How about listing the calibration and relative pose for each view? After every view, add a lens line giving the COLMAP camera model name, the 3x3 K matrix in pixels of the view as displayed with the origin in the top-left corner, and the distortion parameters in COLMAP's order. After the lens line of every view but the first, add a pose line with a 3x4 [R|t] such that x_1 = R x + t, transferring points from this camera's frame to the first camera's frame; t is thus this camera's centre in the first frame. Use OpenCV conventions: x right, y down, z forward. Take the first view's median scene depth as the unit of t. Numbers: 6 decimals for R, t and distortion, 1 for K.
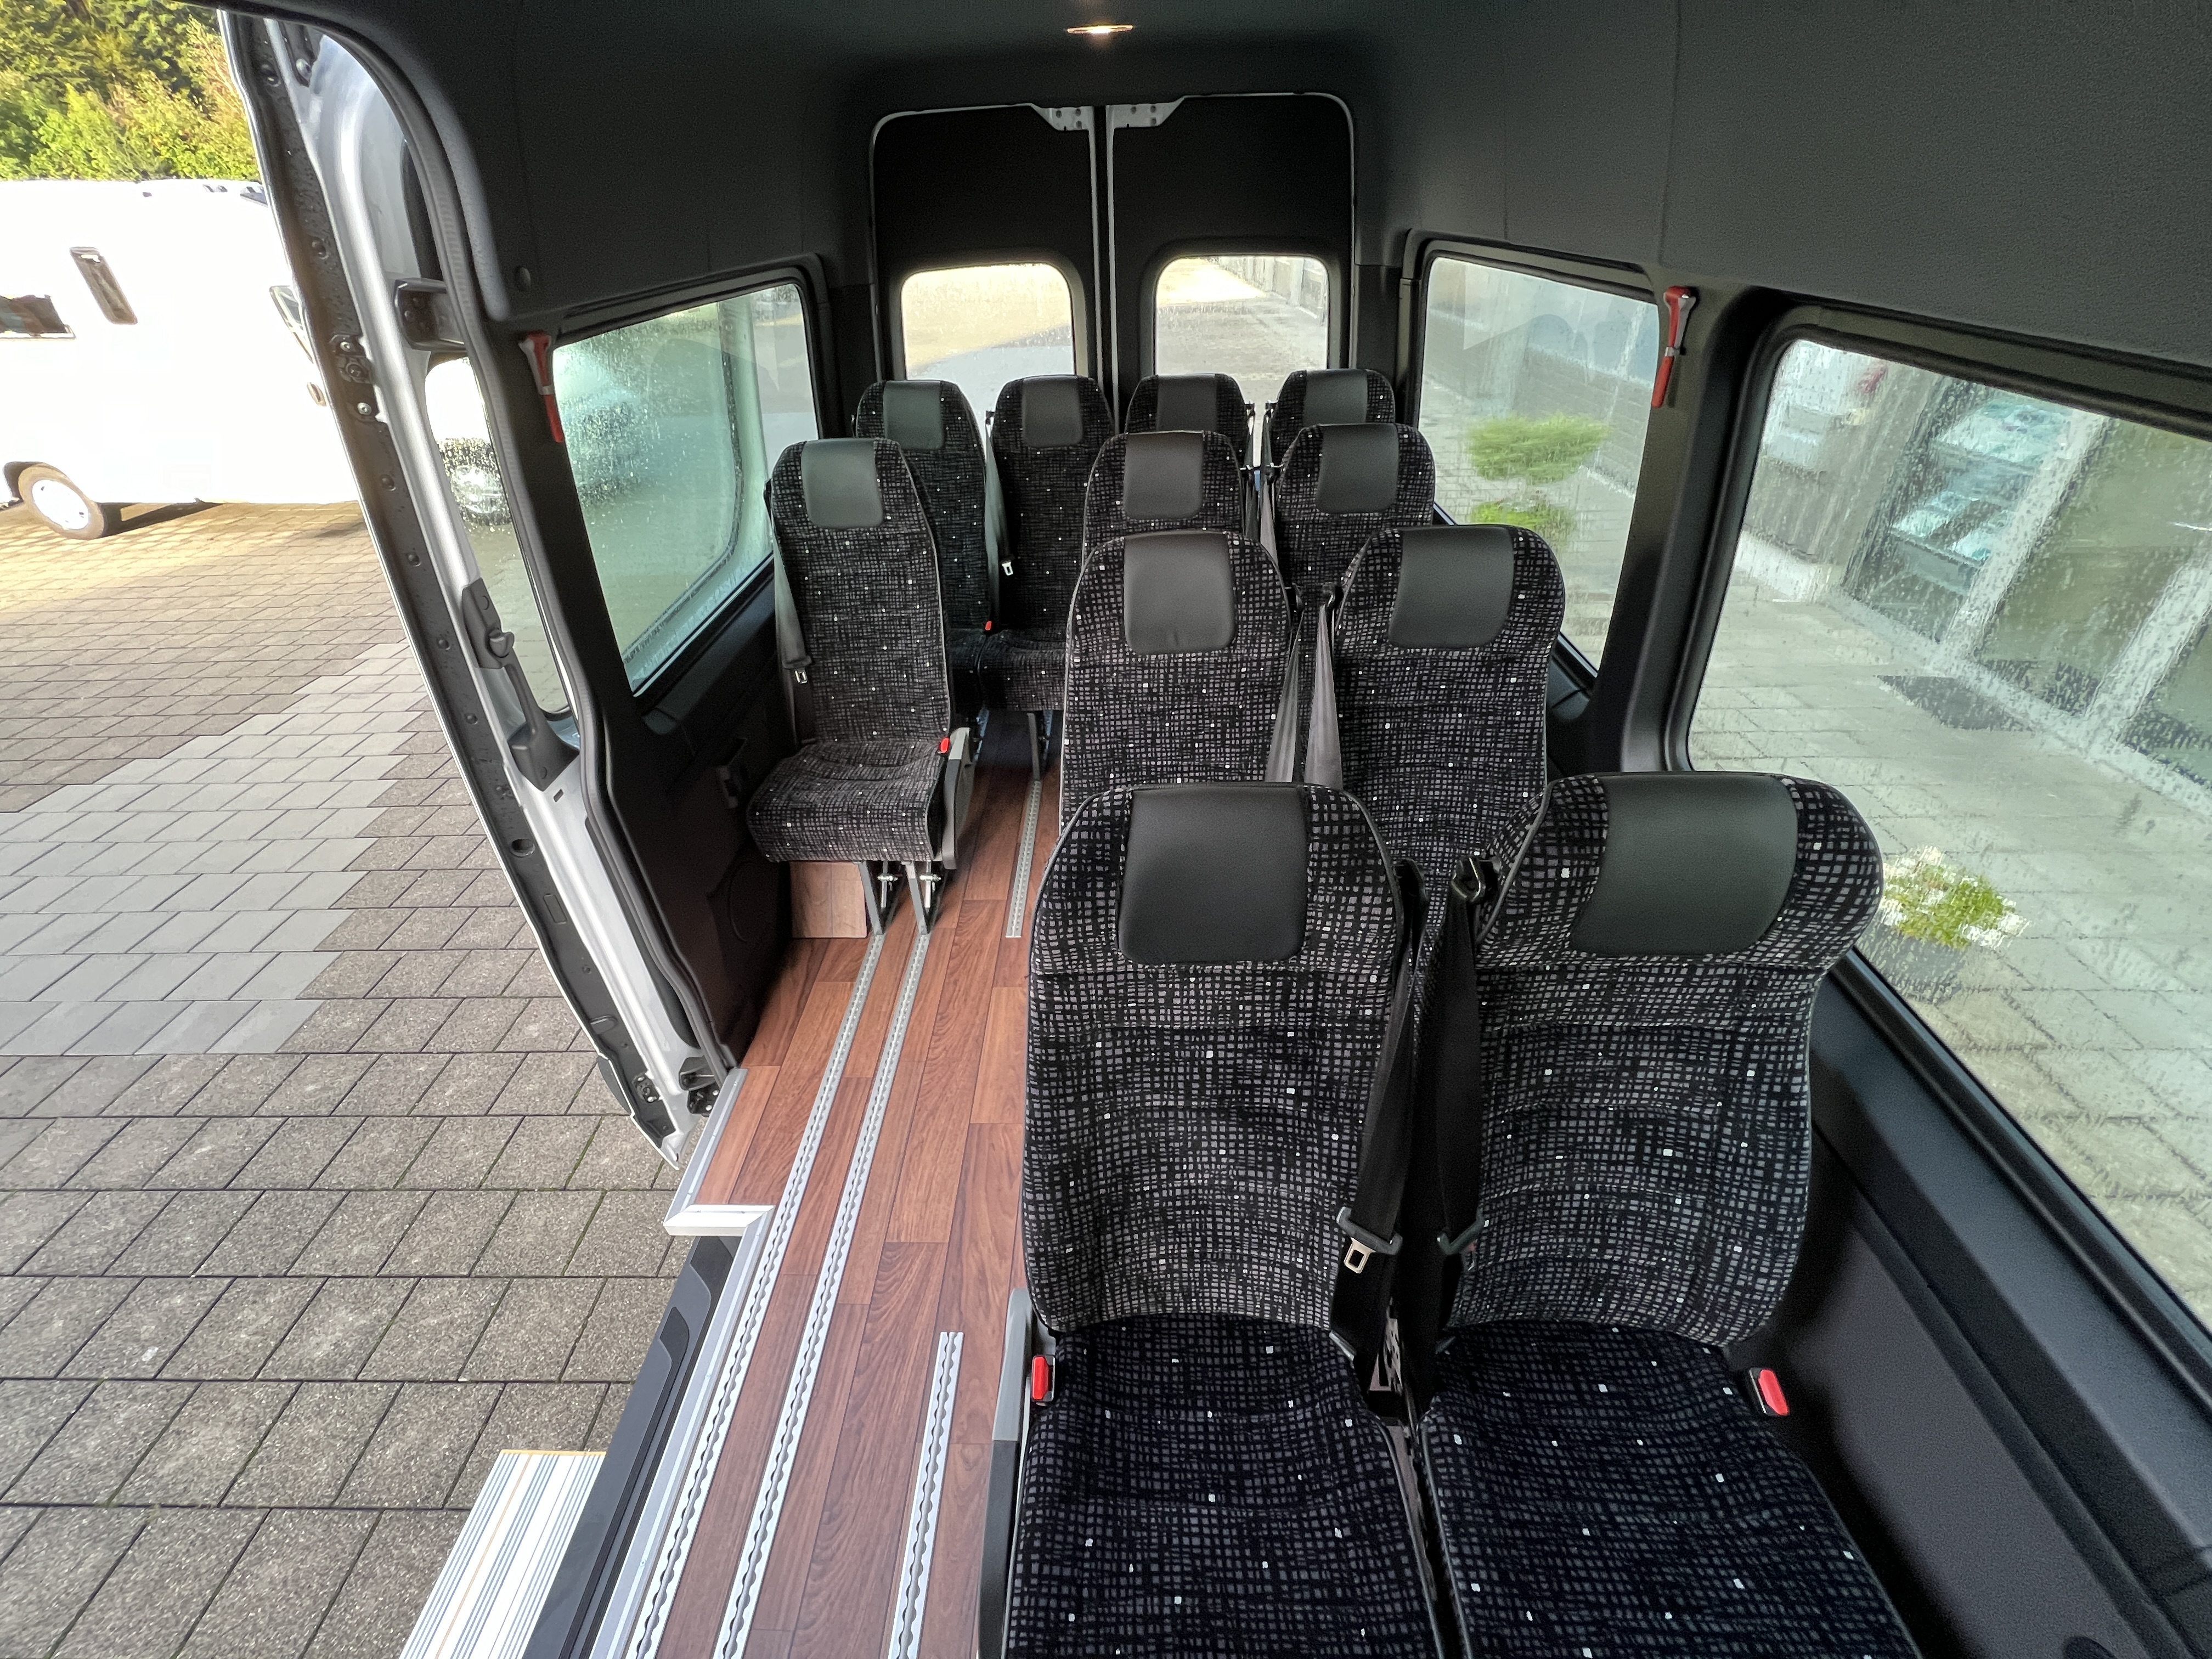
lens RADIAL K [[898.9, 0, 1100.5], [0, 898.9, 826.3], [0, 0, 1]] dist [-0.002584, -0.000058]
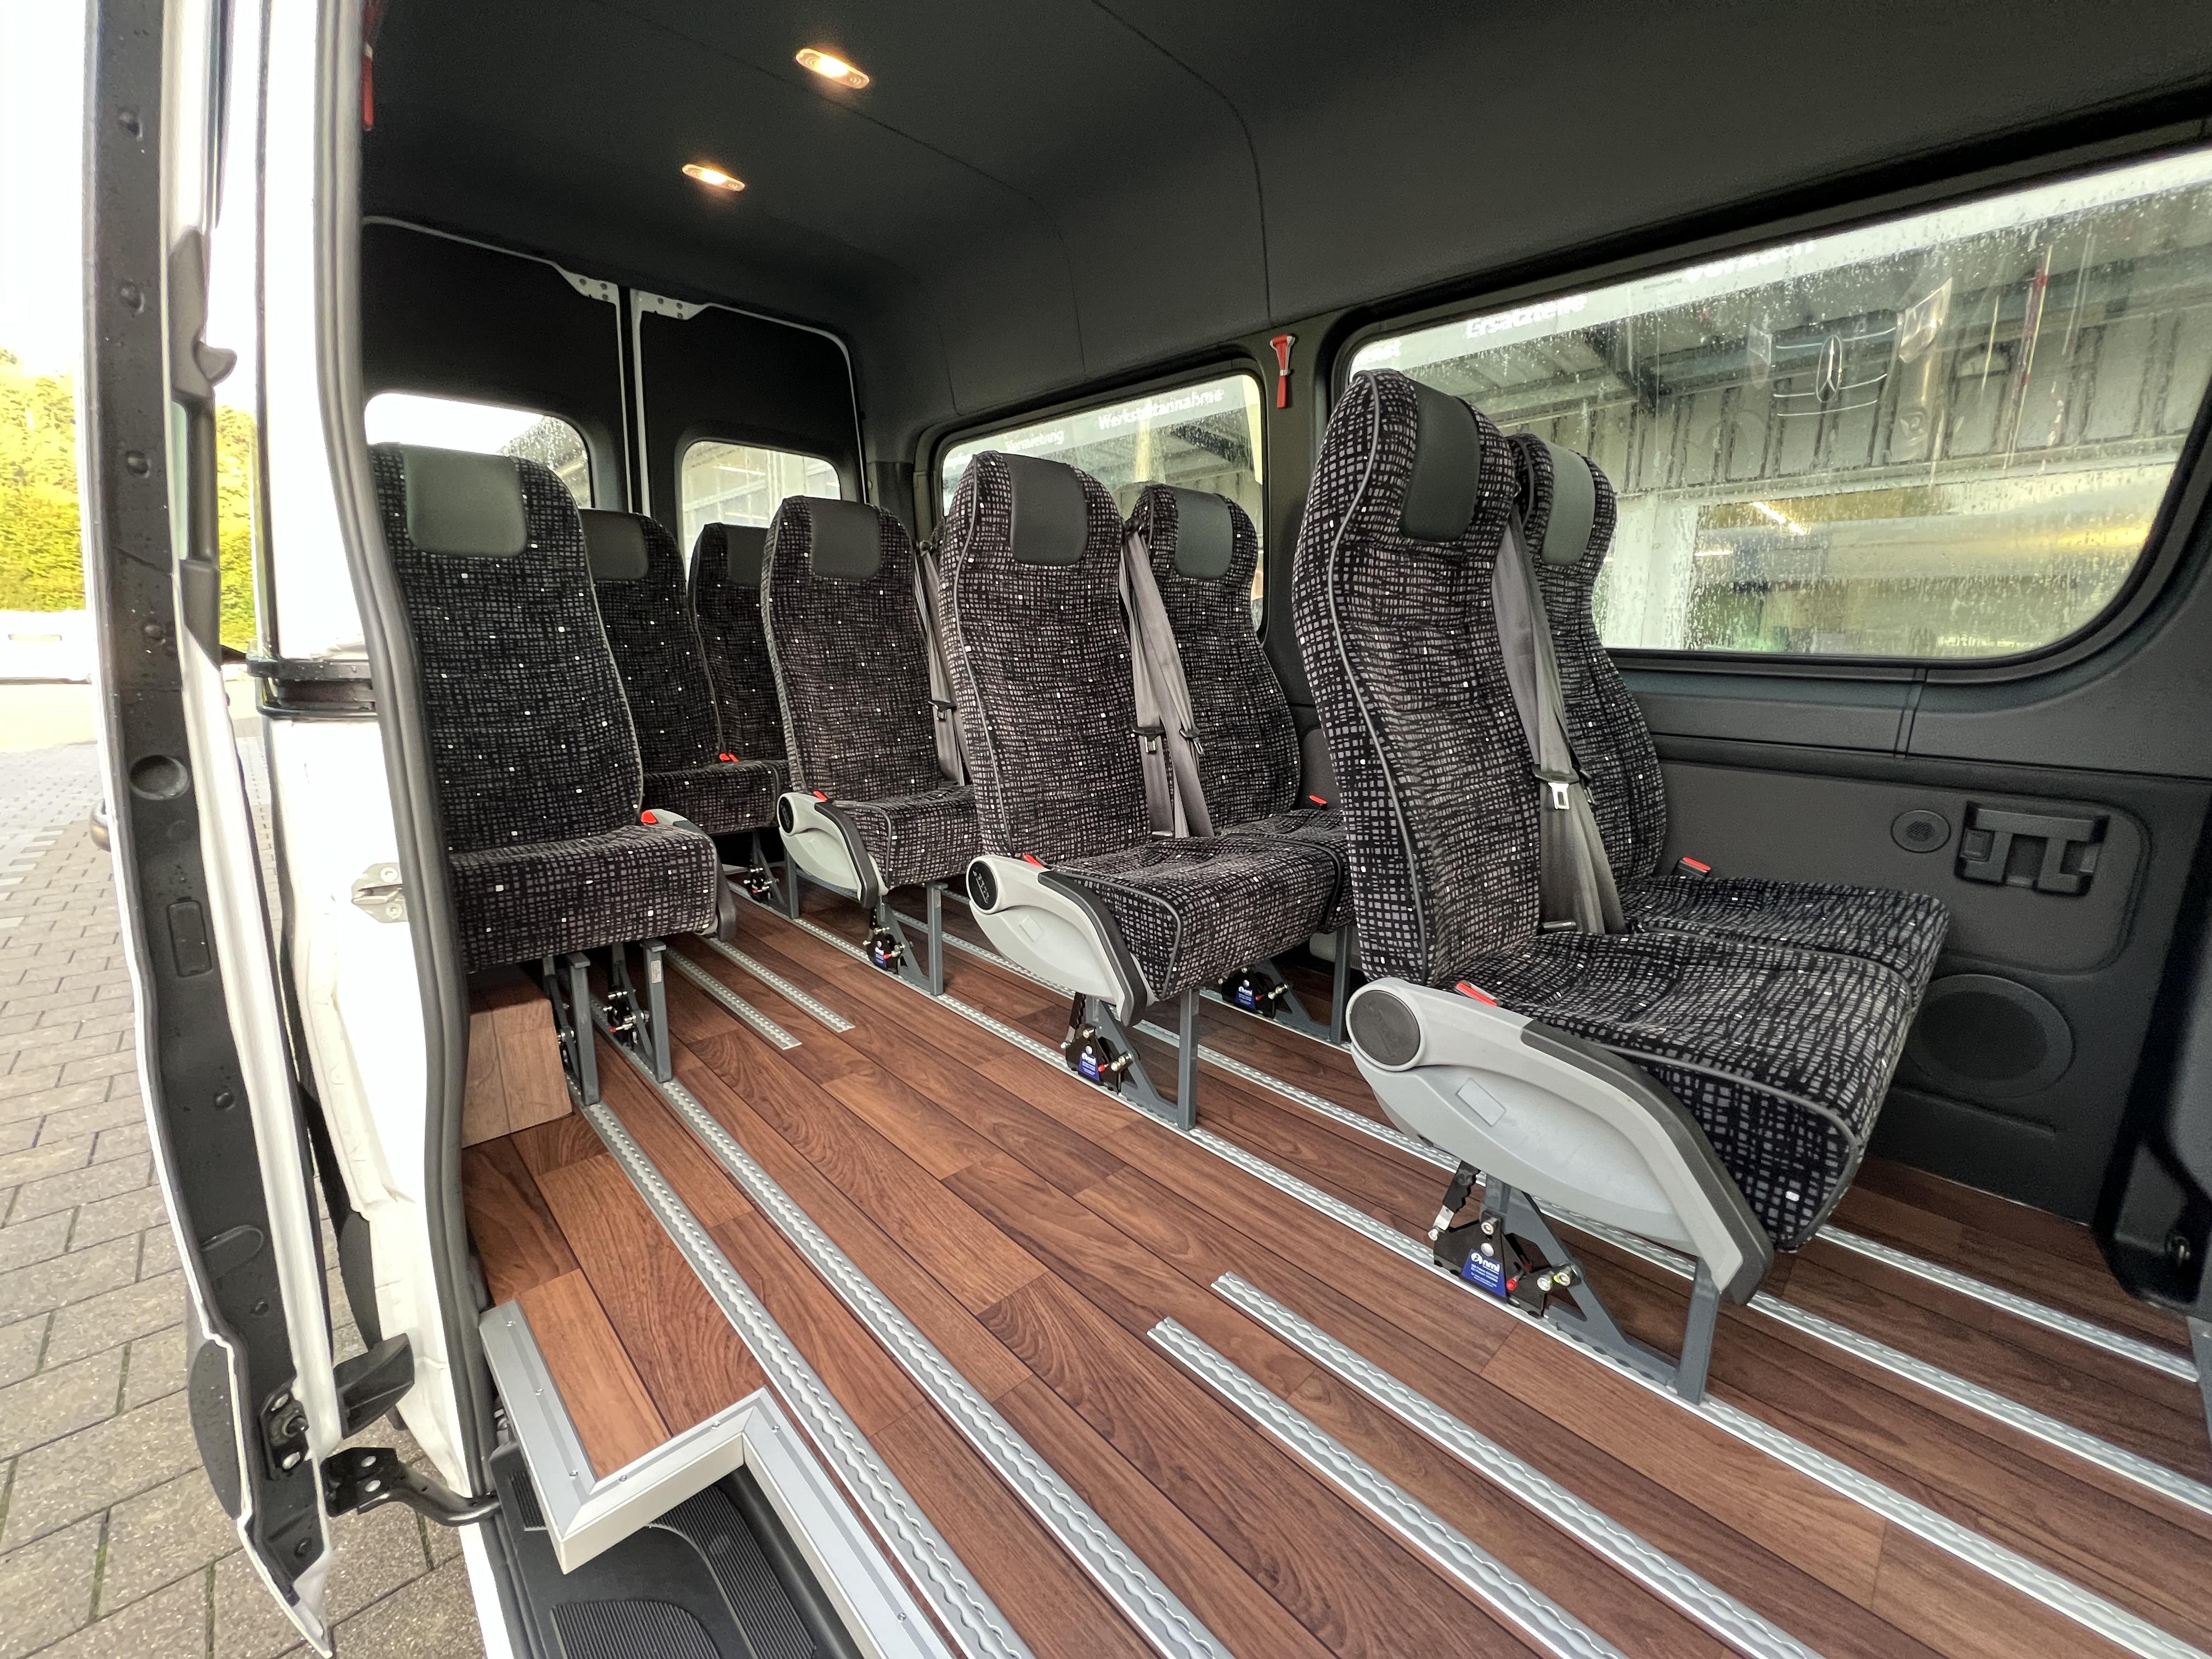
lens RADIAL K [[888.4, 0, 1104.0], [0, 888.4, 822.2], [0, 0, 1]] dist [-0.001138, 0.000020]
pose [[0.701198, -0.104197, 0.705312, -0.496996], [0.385283, 0.887756, -0.251886, 0.289369], [-0.599899, 0.448367, 0.662638, 0.302493]]
